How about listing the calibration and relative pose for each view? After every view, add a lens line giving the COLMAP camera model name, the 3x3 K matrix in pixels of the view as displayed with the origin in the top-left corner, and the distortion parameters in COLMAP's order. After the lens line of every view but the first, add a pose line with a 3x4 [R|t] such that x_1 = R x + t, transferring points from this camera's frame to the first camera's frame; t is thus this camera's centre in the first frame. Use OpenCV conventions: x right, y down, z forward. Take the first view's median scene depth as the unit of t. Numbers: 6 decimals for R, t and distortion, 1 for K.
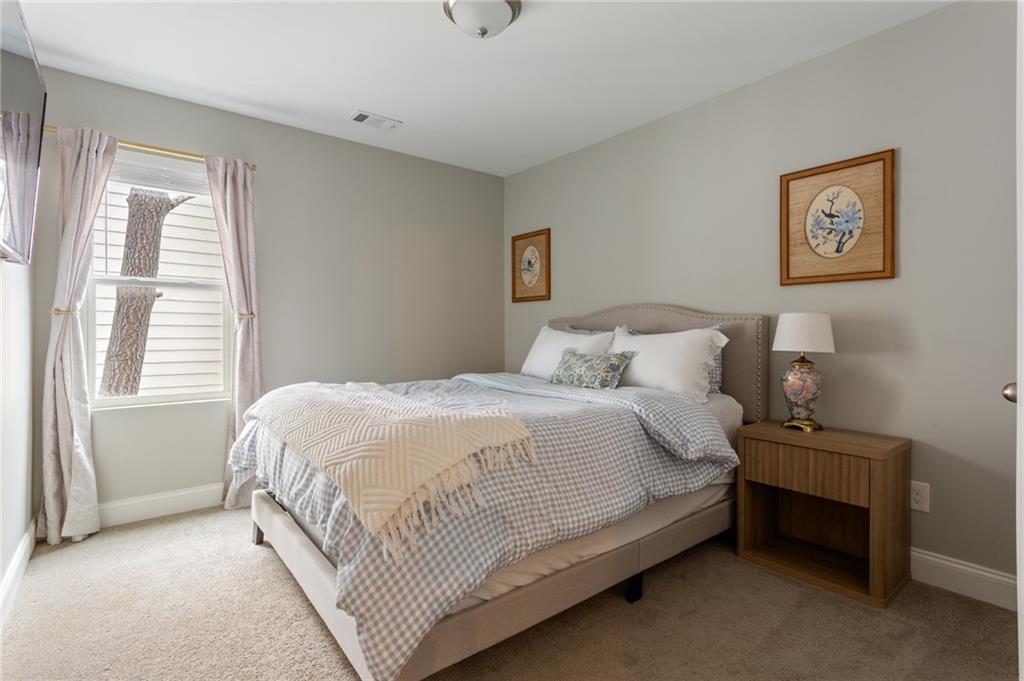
lens RADIAL K [[489.5, 0, 515.6], [0, 489.5, 336.9], [0, 0, 1]] dist [0.001975, 0.001606]
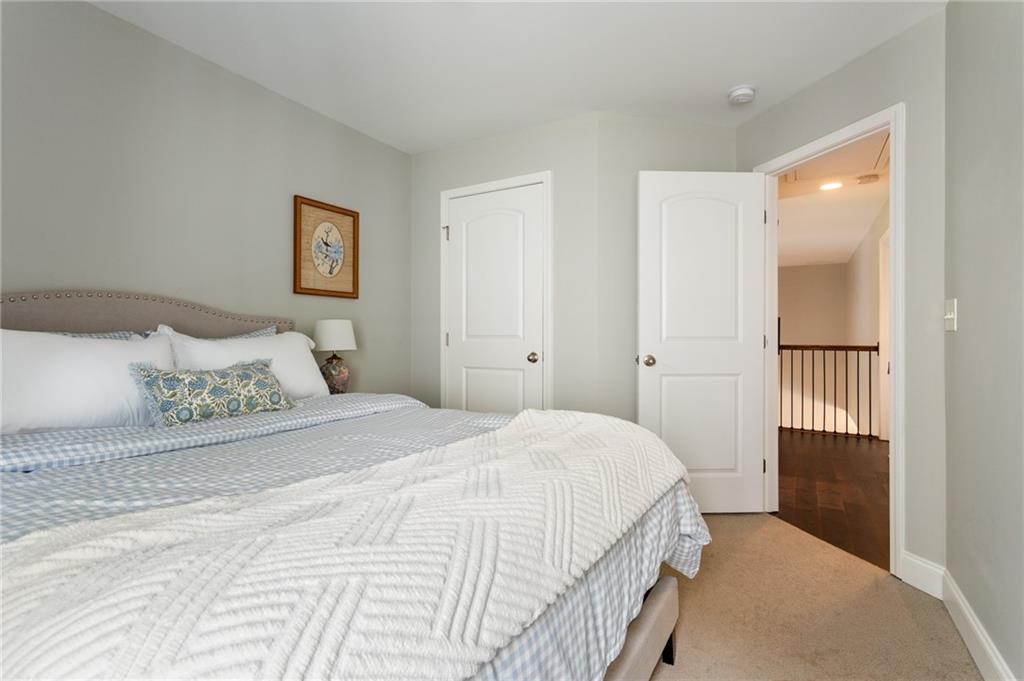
lens RADIAL K [[489.5, 0, 515.6], [0, 489.5, 336.3], [0, 0, 1]] dist [0.001975, 0.001606]
pose [[-0.339766, -0.011511, 0.940440, -0.738421], [0.001527, 0.999917, 0.012790, -0.020907], [-0.940509, 0.005781, -0.339720, 0.970951]]
